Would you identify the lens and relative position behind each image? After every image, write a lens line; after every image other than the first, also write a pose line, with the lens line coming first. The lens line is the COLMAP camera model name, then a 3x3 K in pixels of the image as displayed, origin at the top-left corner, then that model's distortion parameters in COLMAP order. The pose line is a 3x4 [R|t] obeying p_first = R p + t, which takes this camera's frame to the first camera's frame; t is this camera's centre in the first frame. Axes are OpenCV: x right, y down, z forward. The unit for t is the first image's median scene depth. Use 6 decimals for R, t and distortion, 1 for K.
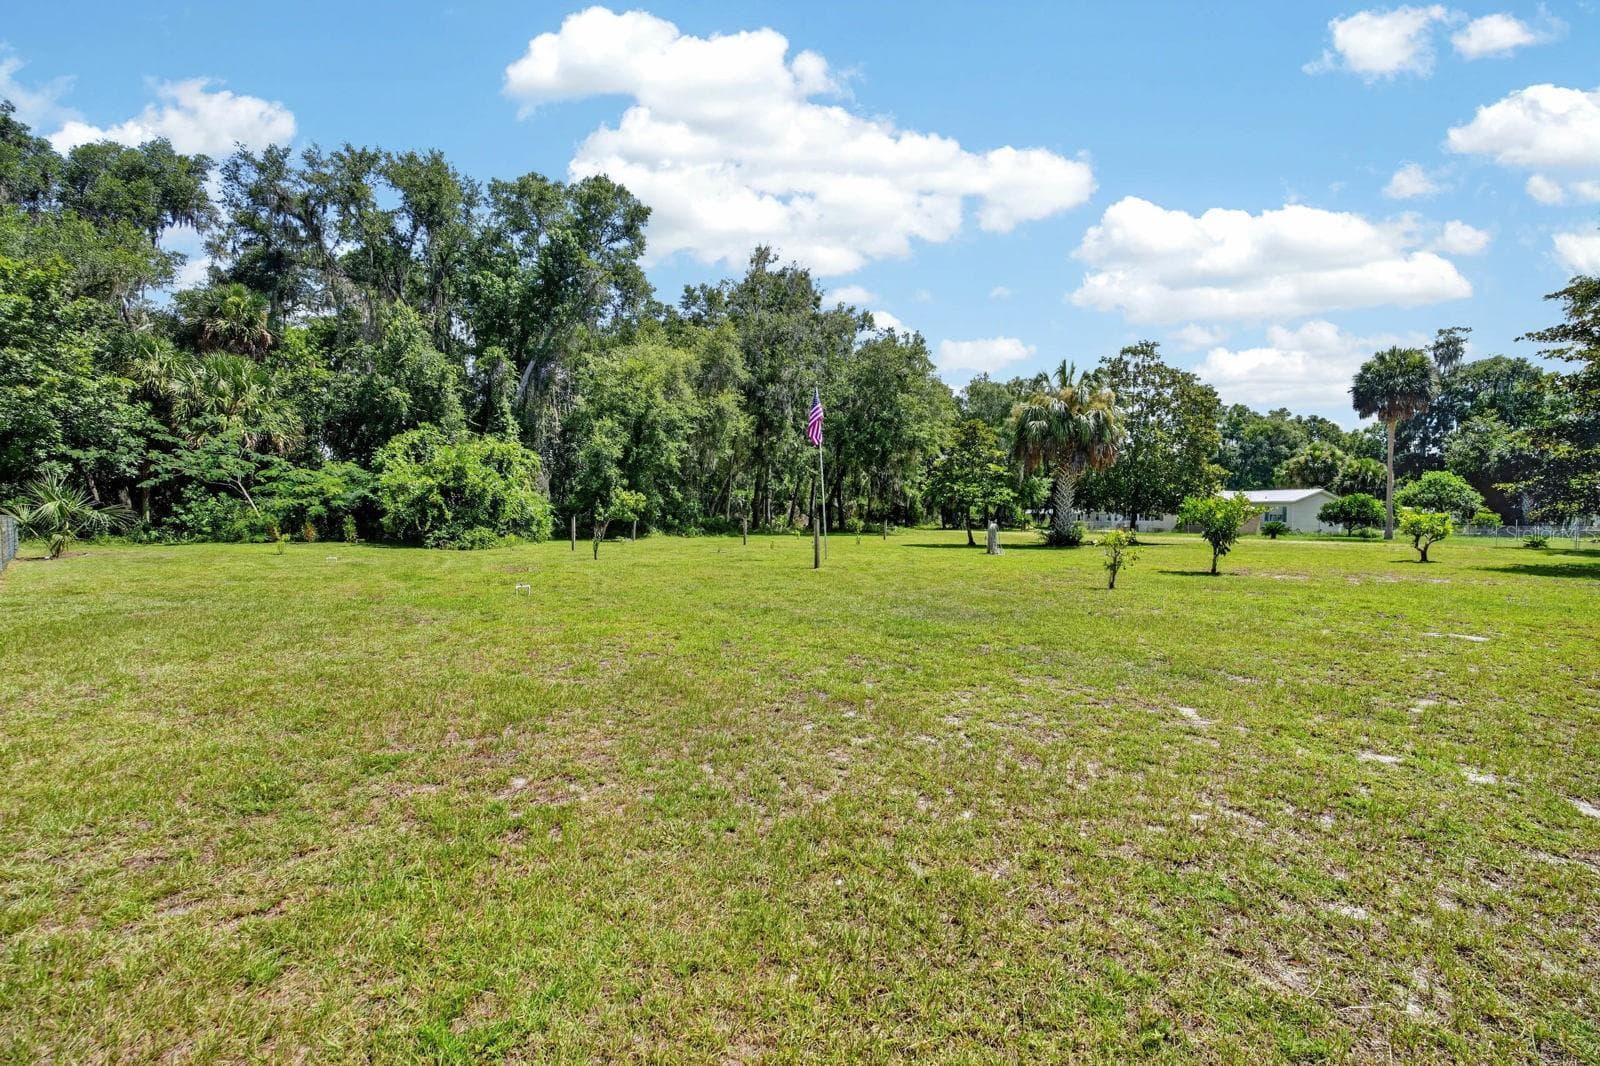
lens RADIAL K [[712.4, 0, 803.4], [0, 712.4, 535.5], [0, 0, 1]] dist [-0.001678, -0.000023]
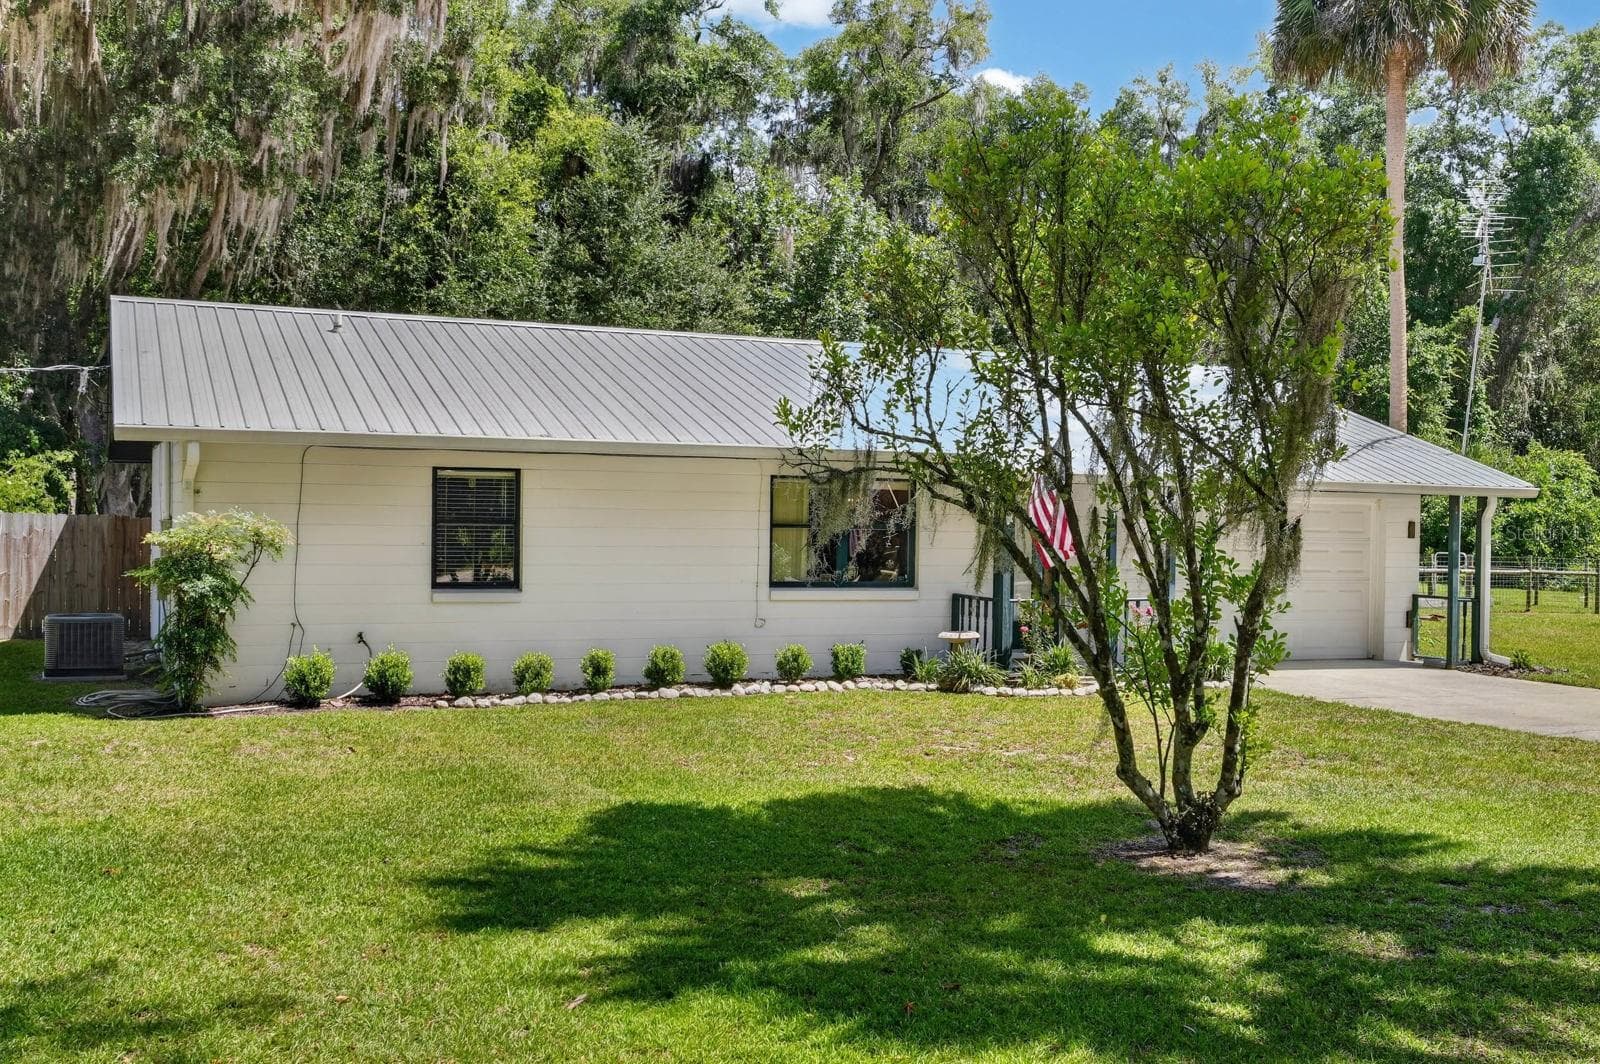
lens RADIAL K [[1642.4, 0, 816.8], [0, 1642.4, 530.4], [0, 0, 1]] dist [0.011507, 0.000986]
pose [[0.909932, 0.012176, -0.414579, -0.348447], [-0.022017, 0.999578, -0.018967, 0.003611], [0.414172, 0.026386, 0.909816, -0.770806]]
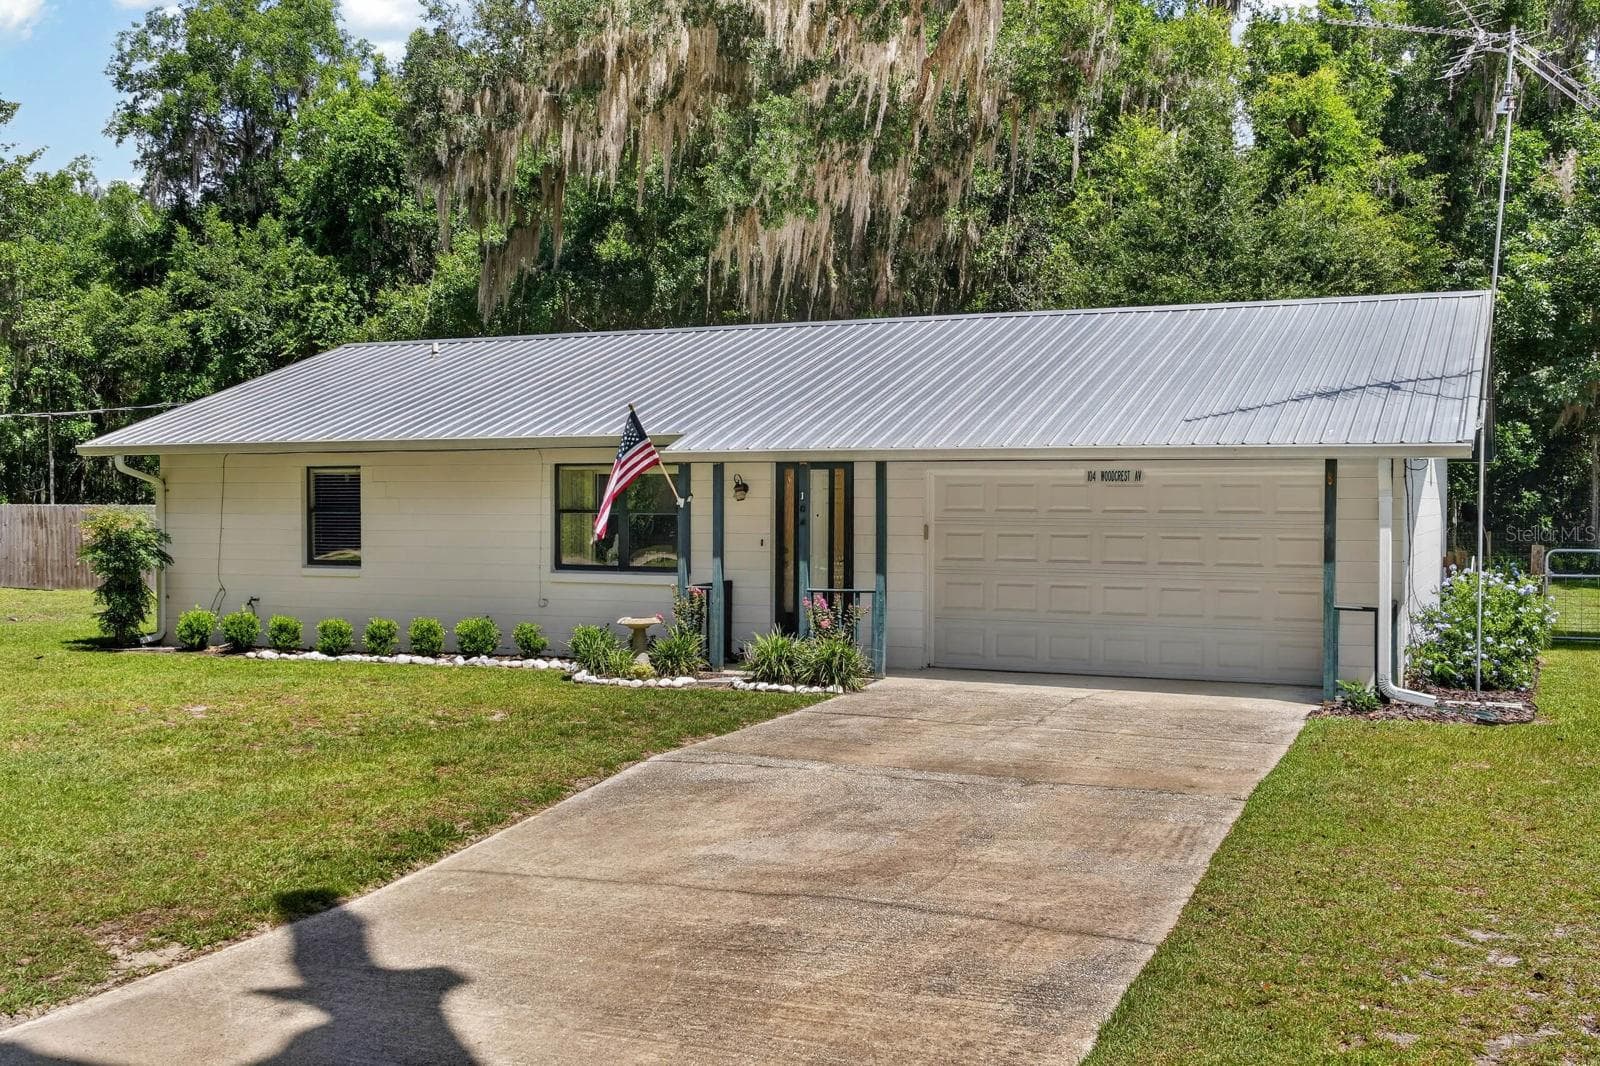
lens RADIAL K [[1625.0, 0, 795.7], [0, 1625.0, 559.0], [0, 0, 1]] dist [-0.005155, -0.012887]
pose [[0.308279, 0.030285, -0.950814, -0.068111], [-0.025801, 0.999392, 0.023467, -0.005357], [0.950946, 0.017298, 0.308873, -0.436501]]
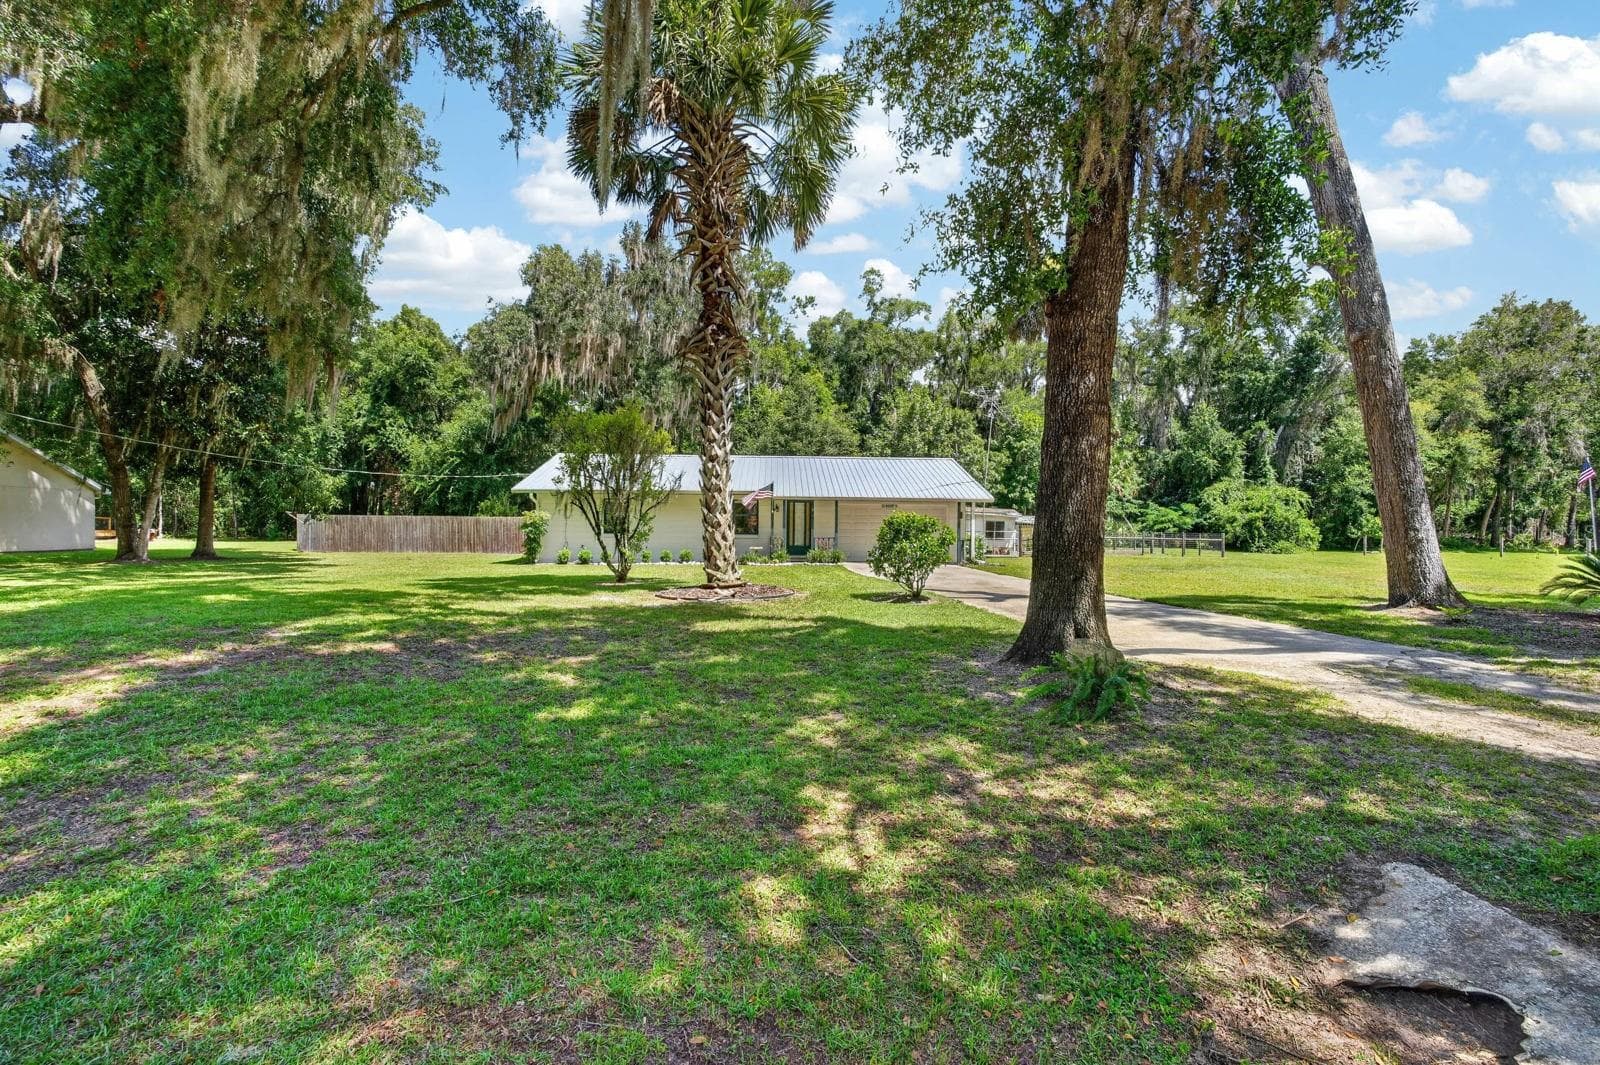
lens RADIAL K [[711.1, 0, 798.1], [0, 711.1, 529.8], [0, 0, 1]] dist [-0.002869, 0.005461]
pose [[0.693068, 0.001612, -0.720870, -0.027934], [-0.024284, 0.999482, -0.021112, 0.019177], [0.720463, 0.032138, 0.692748, -0.745079]]
